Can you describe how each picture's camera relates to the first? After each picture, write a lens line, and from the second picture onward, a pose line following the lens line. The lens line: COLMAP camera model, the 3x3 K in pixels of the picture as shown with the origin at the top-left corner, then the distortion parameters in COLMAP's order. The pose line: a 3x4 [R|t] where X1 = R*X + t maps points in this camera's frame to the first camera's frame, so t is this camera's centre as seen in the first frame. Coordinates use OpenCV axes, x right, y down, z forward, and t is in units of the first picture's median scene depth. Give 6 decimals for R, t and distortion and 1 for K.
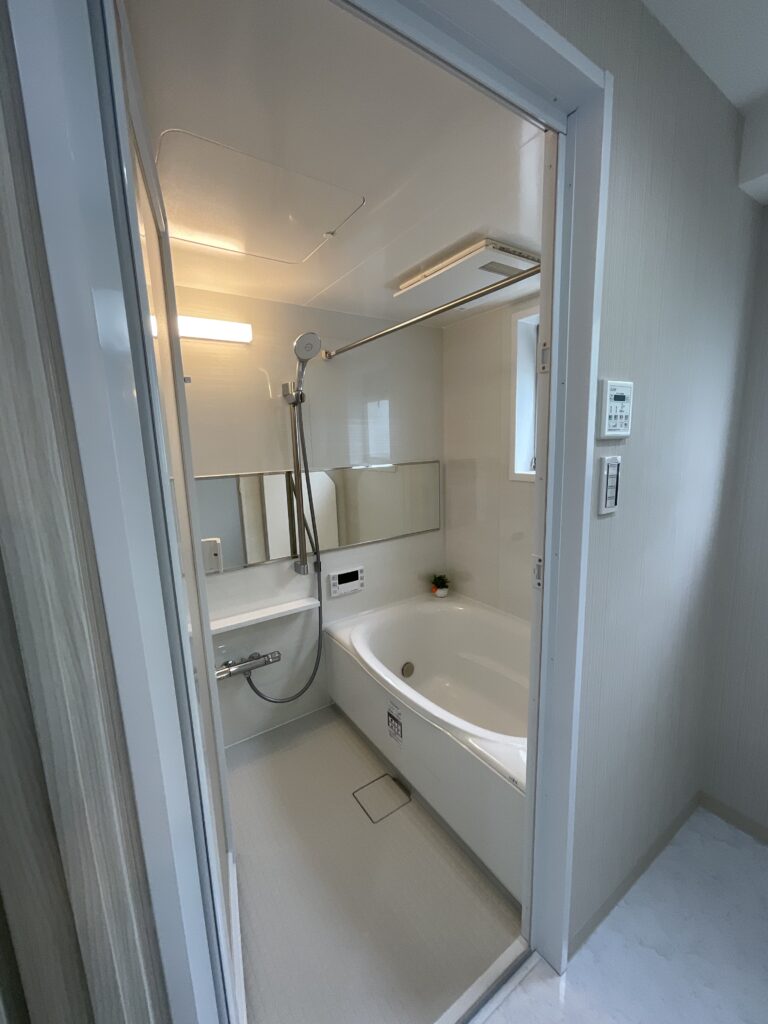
lens RADIAL K [[414.5, 0, 383.3], [0, 414.5, 514.7], [0, 0, 1]] dist [-0.000543, 0.000193]
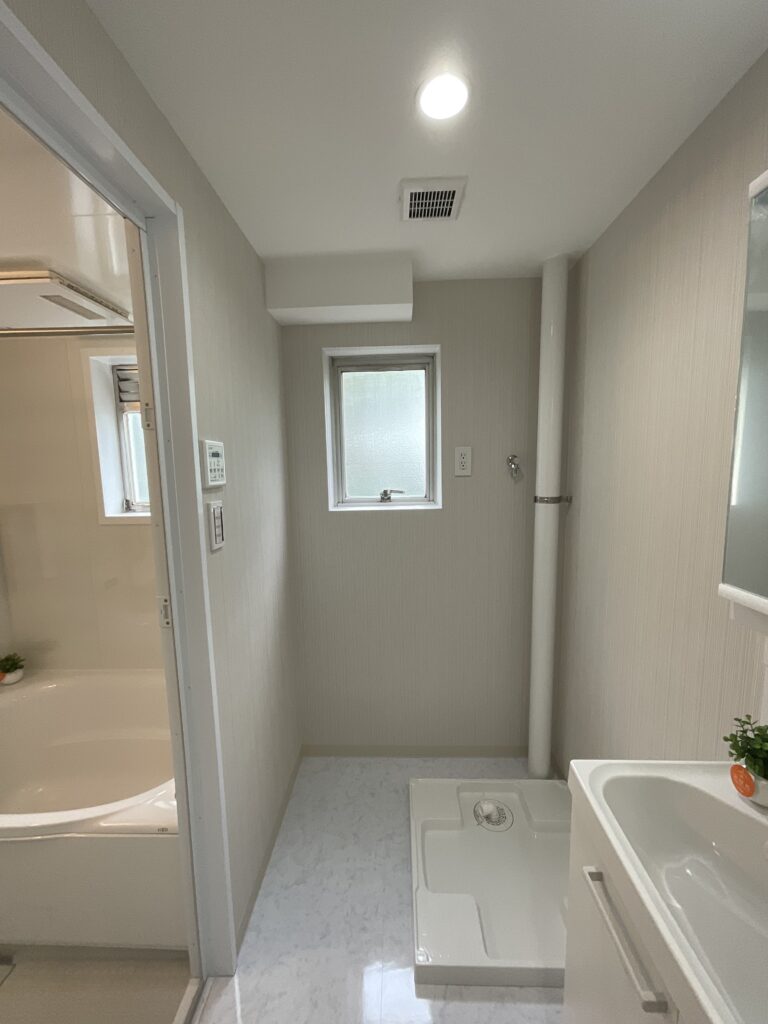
lens RADIAL K [[412.7, 0, 384.0], [0, 412.7, 512.0], [0, 0, 1]] dist [0.000699, 0.000092]
pose [[0.588241, -0.070088, 0.805643, -0.133023], [0.138814, 0.990202, -0.015212, -0.021898], [-0.796683, 0.120783, 0.592206, -0.107413]]
